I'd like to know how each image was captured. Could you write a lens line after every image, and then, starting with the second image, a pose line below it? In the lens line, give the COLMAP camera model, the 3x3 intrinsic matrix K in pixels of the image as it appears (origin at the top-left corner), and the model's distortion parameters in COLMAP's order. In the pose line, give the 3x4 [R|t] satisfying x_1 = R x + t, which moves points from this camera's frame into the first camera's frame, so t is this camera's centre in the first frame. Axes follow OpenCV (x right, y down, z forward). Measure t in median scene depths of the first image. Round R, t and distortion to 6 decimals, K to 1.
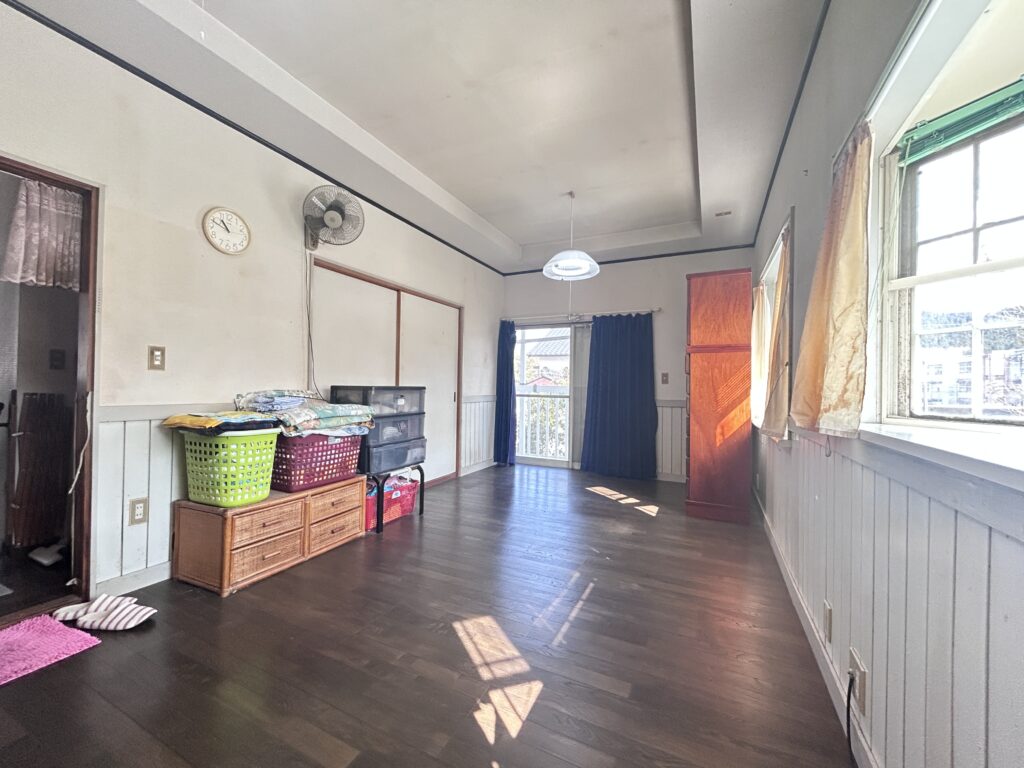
lens RADIAL K [[413.4, 0, 508.8], [0, 413.4, 383.7], [0, 0, 1]] dist [-0.000053, 0.000098]
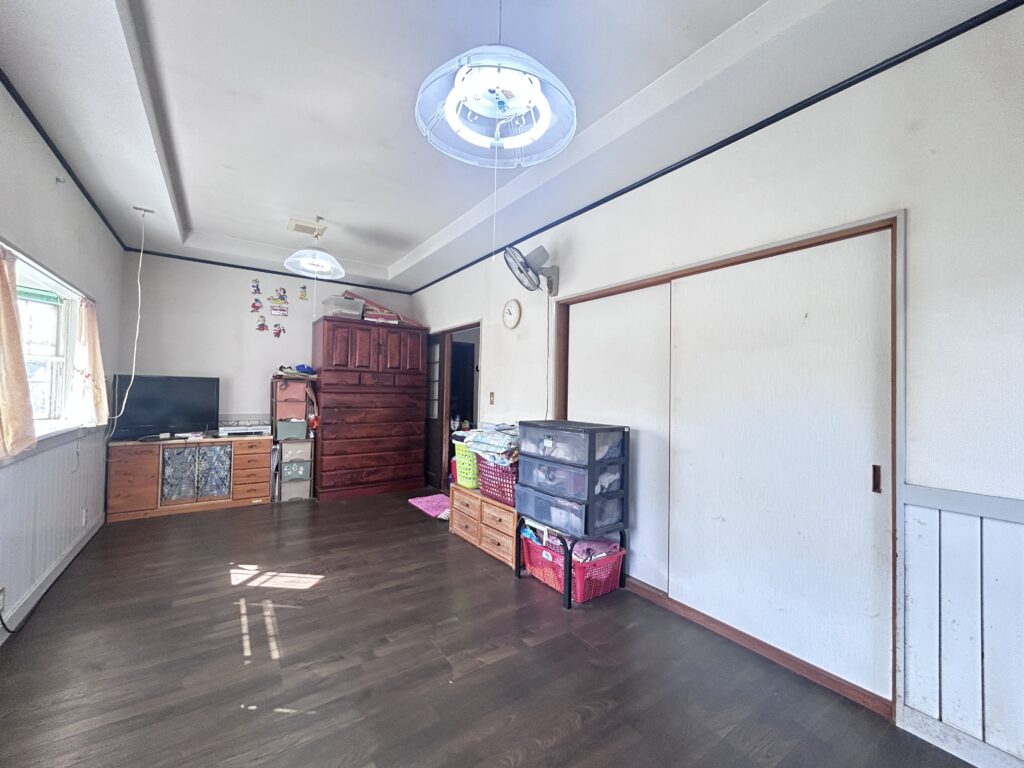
lens RADIAL K [[413.4, 0, 508.8], [0, 413.4, 383.7], [0, 0, 1]] dist [-0.000053, 0.000098]
pose [[-0.486235, -0.041754, -0.872830, 0.623350], [-0.023127, 0.999123, -0.034912, -0.055009], [0.873522, 0.003211, -0.486774, 1.655671]]
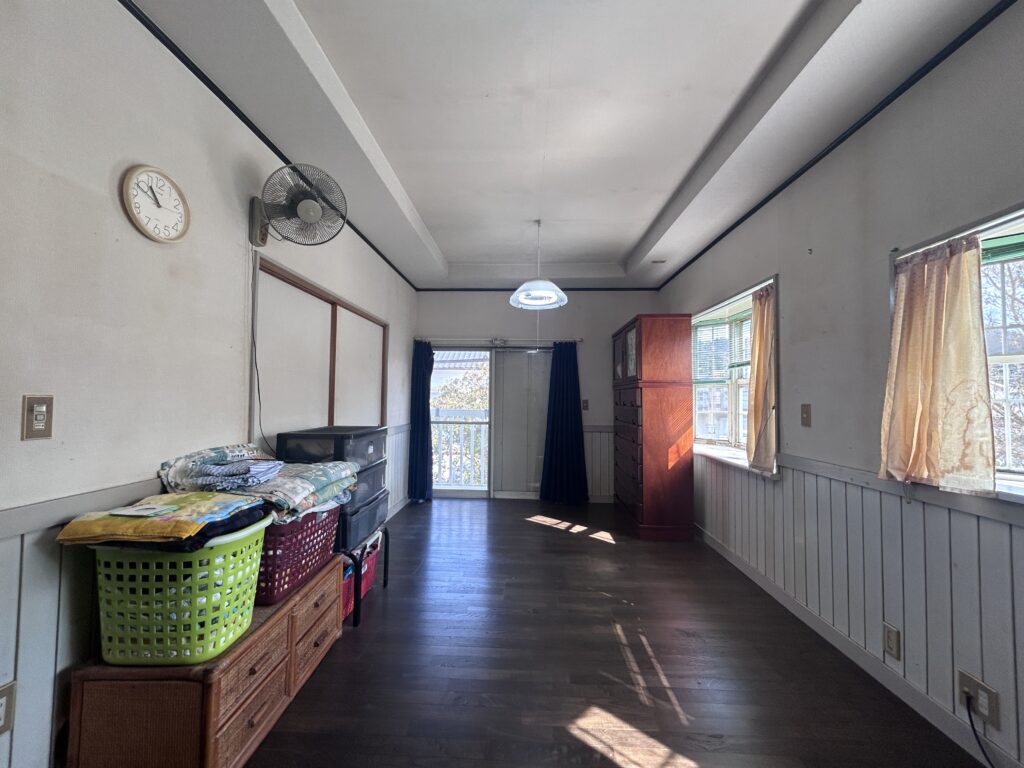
lens RADIAL K [[410.4, 0, 512.0], [0, 410.4, 384.0], [0, 0, 1]] dist [0.001328, 0.000072]
pose [[0.916458, 0.008286, 0.400044, -0.406818], [0.001431, 0.999711, -0.023986, -0.076288], [-0.400128, 0.022555, 0.916182, 0.204015]]
